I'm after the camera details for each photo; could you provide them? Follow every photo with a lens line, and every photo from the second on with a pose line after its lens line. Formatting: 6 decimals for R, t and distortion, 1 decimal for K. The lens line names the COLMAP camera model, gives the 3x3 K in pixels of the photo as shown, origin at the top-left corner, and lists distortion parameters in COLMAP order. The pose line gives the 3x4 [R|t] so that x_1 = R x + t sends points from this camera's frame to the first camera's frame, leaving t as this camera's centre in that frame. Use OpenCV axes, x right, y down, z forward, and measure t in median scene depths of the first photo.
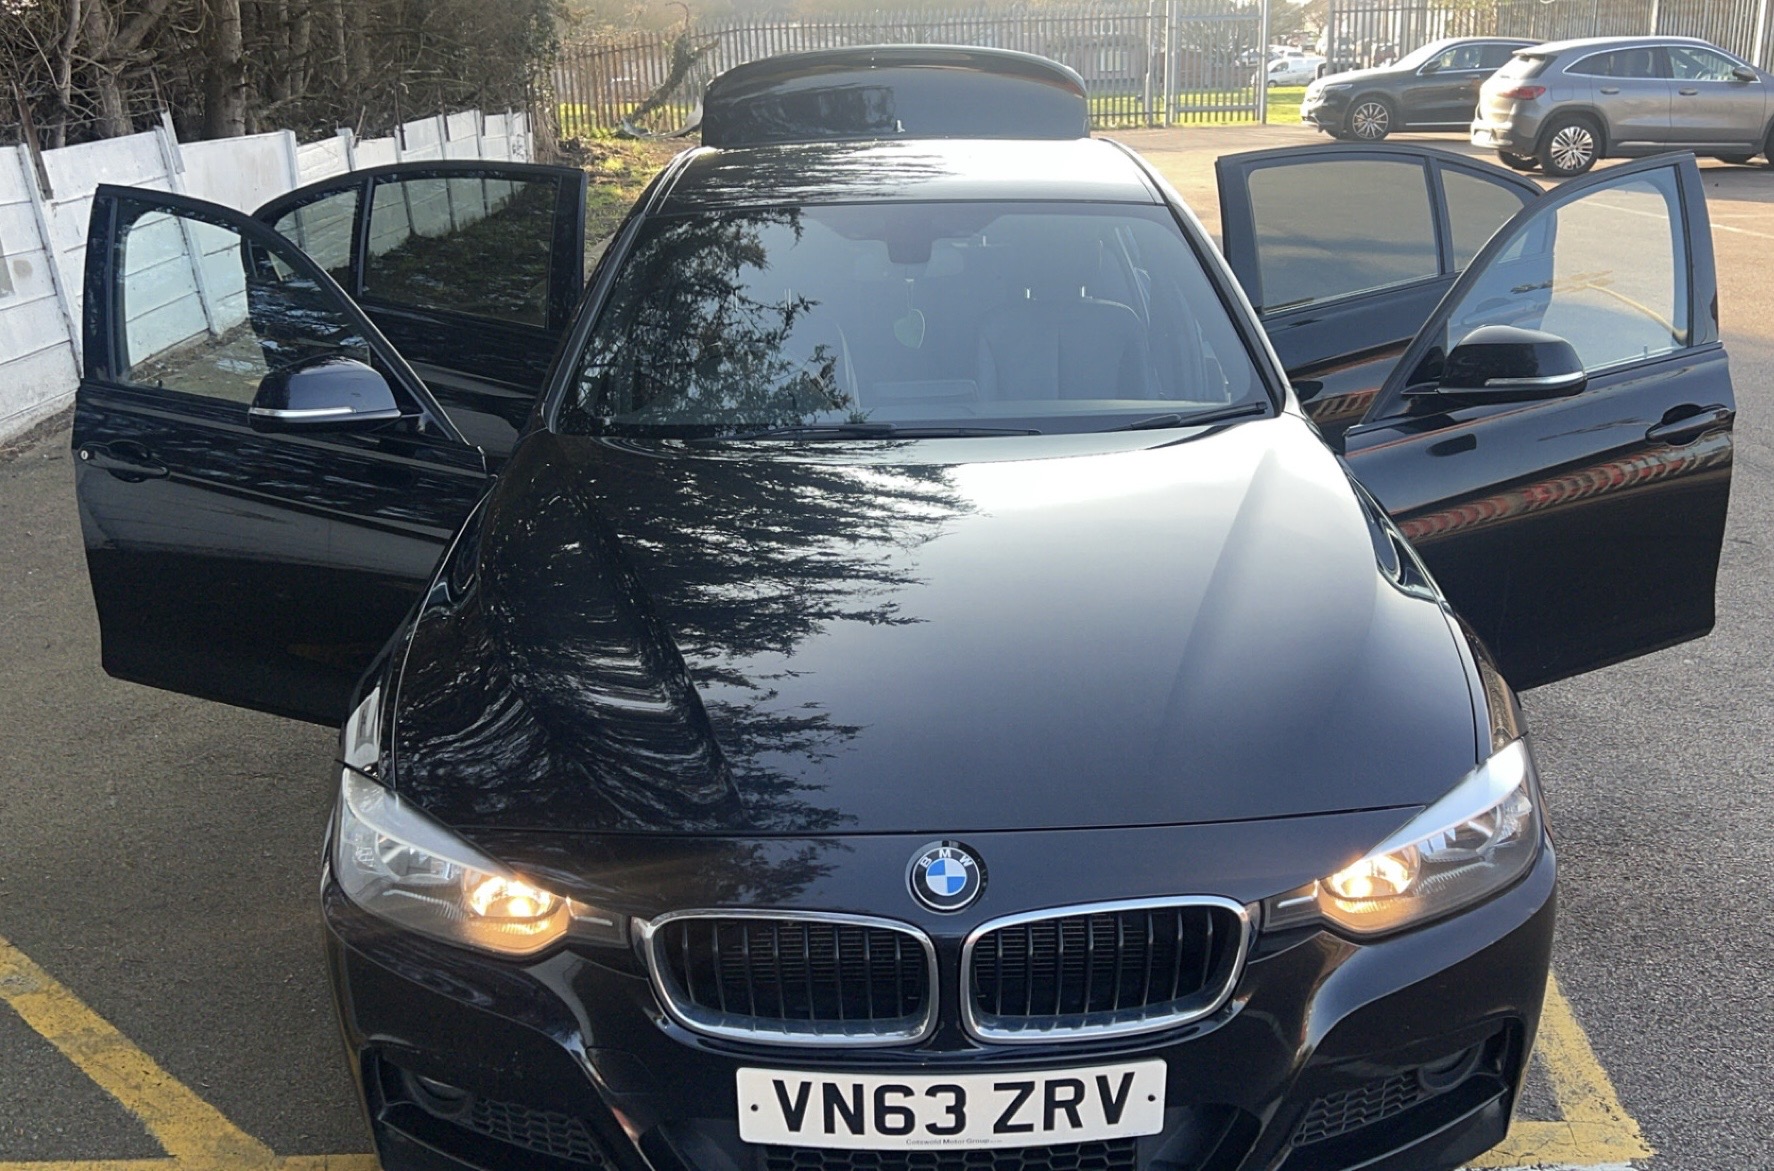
lens RADIAL K [[1748.7, 0, 915.2], [0, 1748.7, 567.6], [0, 0, 1]] dist [0.079889, -0.141103]
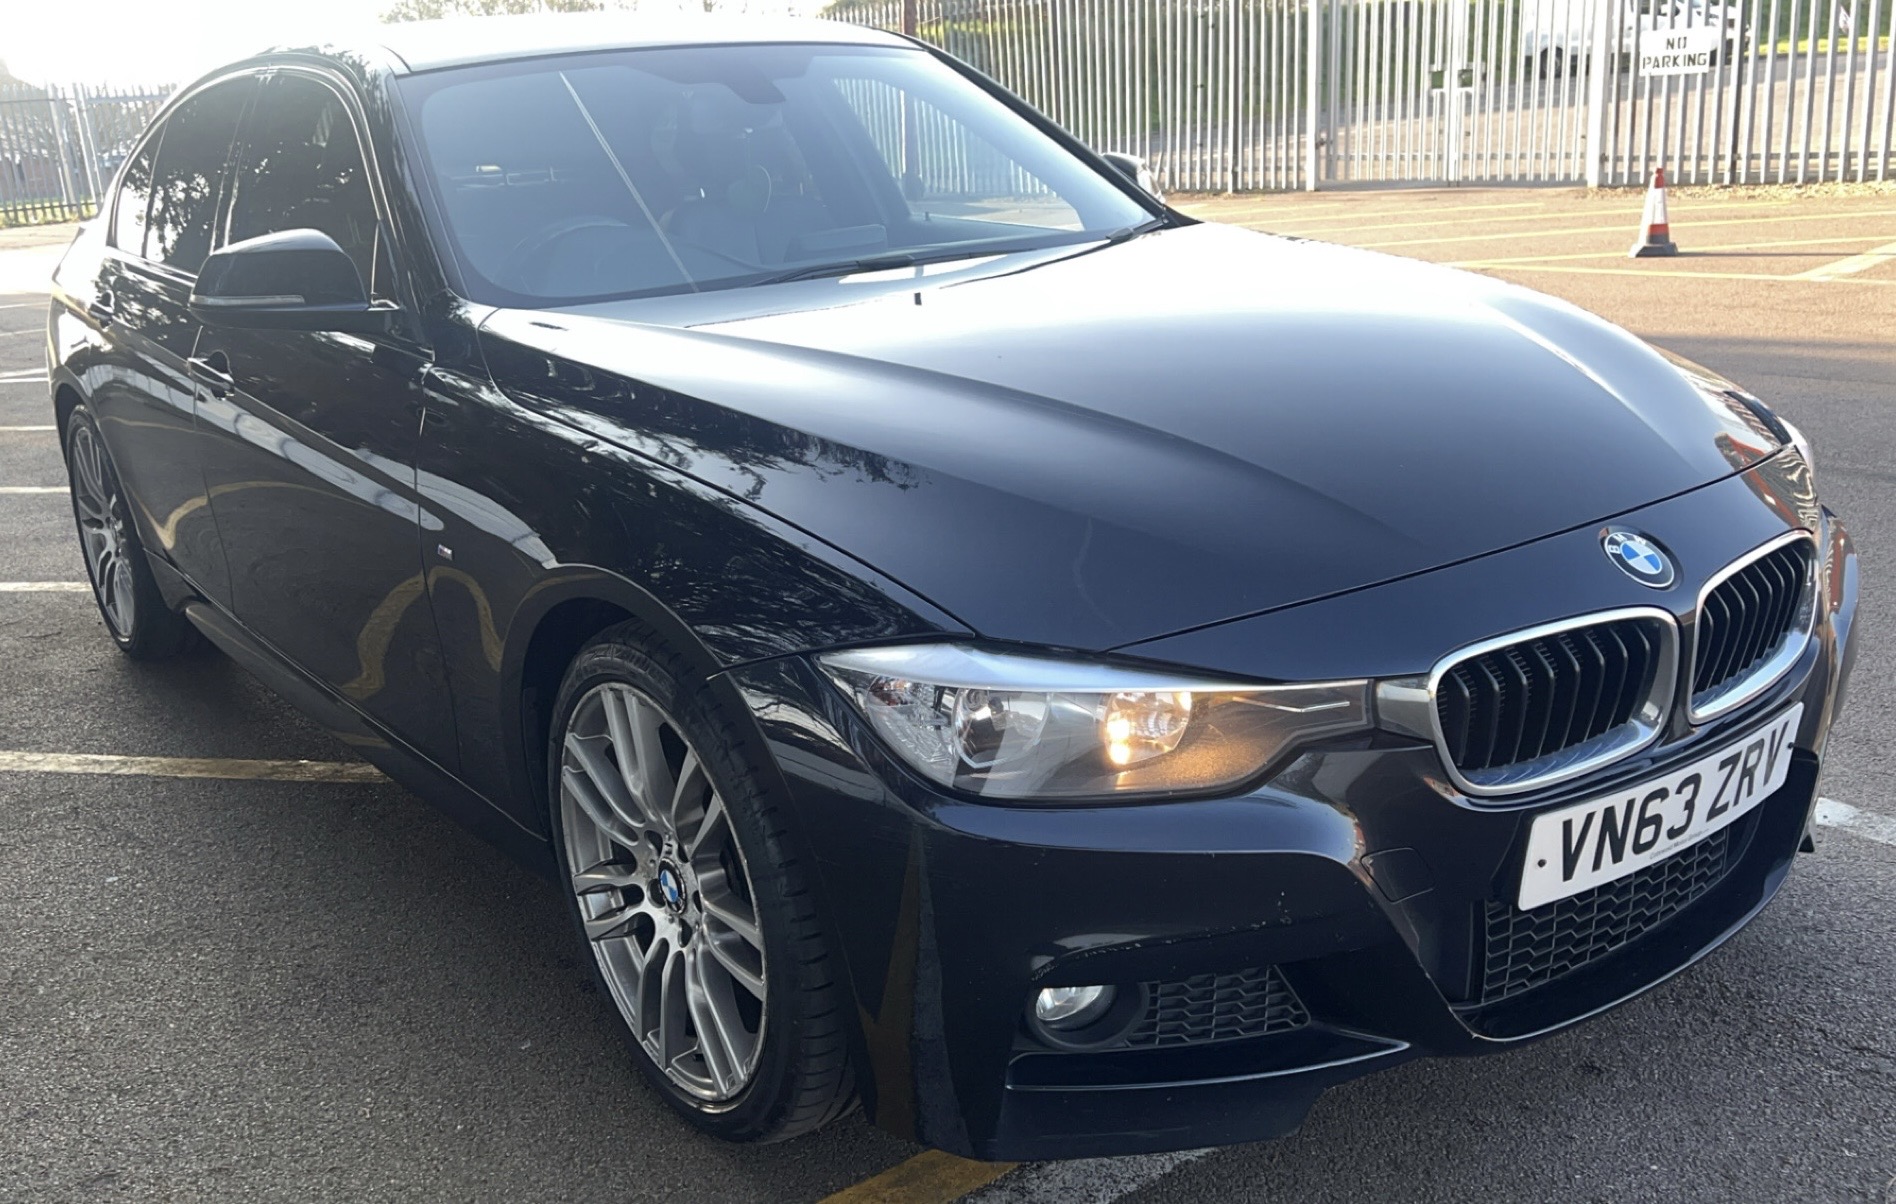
lens RADIAL K [[1761.2, 0, 892.0], [0, 1761.2, 599.6], [0, 0, 1]] dist [0.026562, -0.030027]
pose [[0.821057, -0.186599, 0.539487, -0.582177], [0.206514, 0.978149, 0.024026, 0.068832], [-0.532182, 0.091685, 0.841651, 0.314053]]
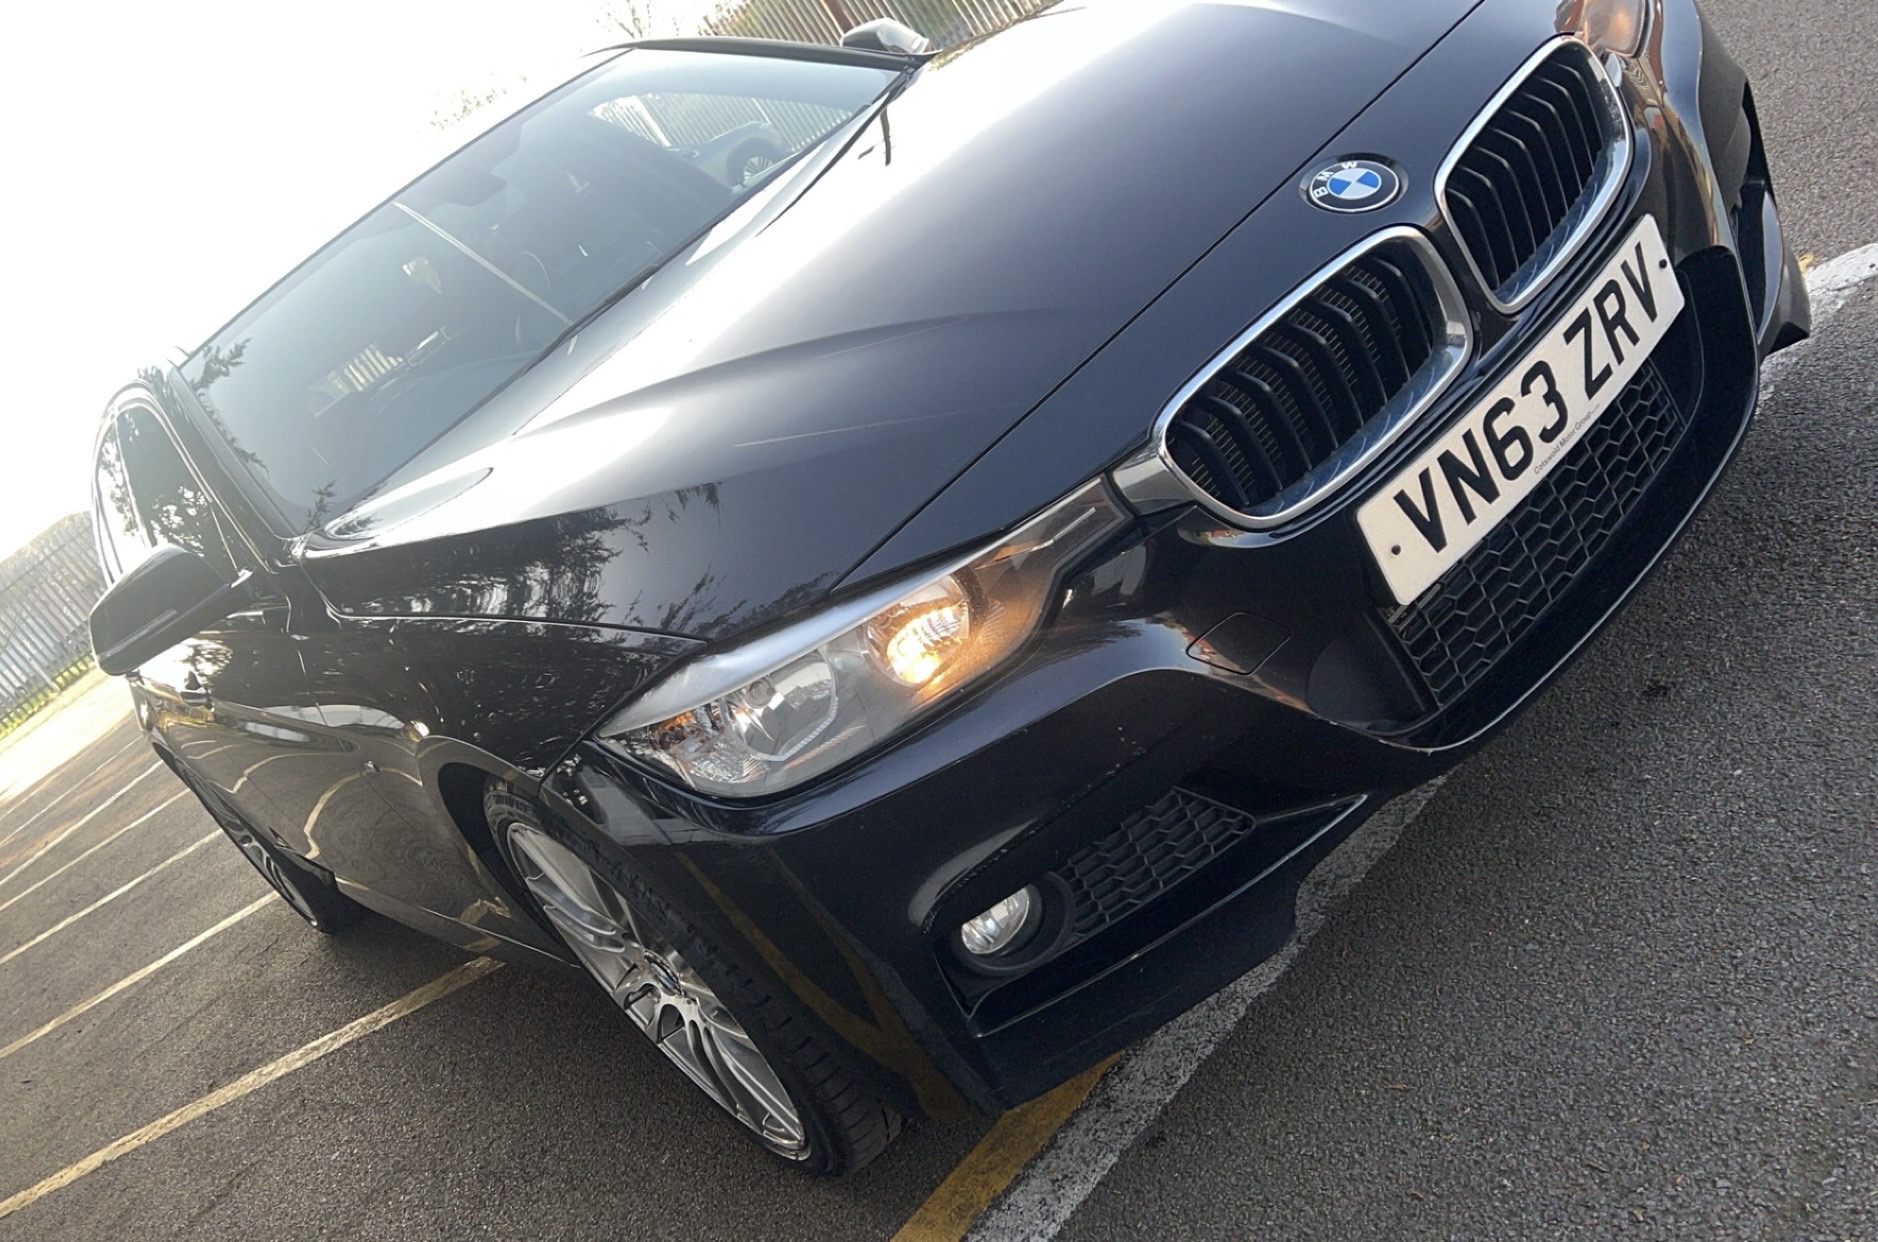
lens RADIAL K [[1755.6, 0, 756.4], [0, 1755.6, 611.3], [0, 0, 1]] dist [0.018458, -0.008698]
pose [[0.713455, -0.604545, 0.354269, -0.423143], [0.659440, 0.750236, -0.047788, 0.131455], [-0.236896, 0.267714, 0.933922, 0.261152]]
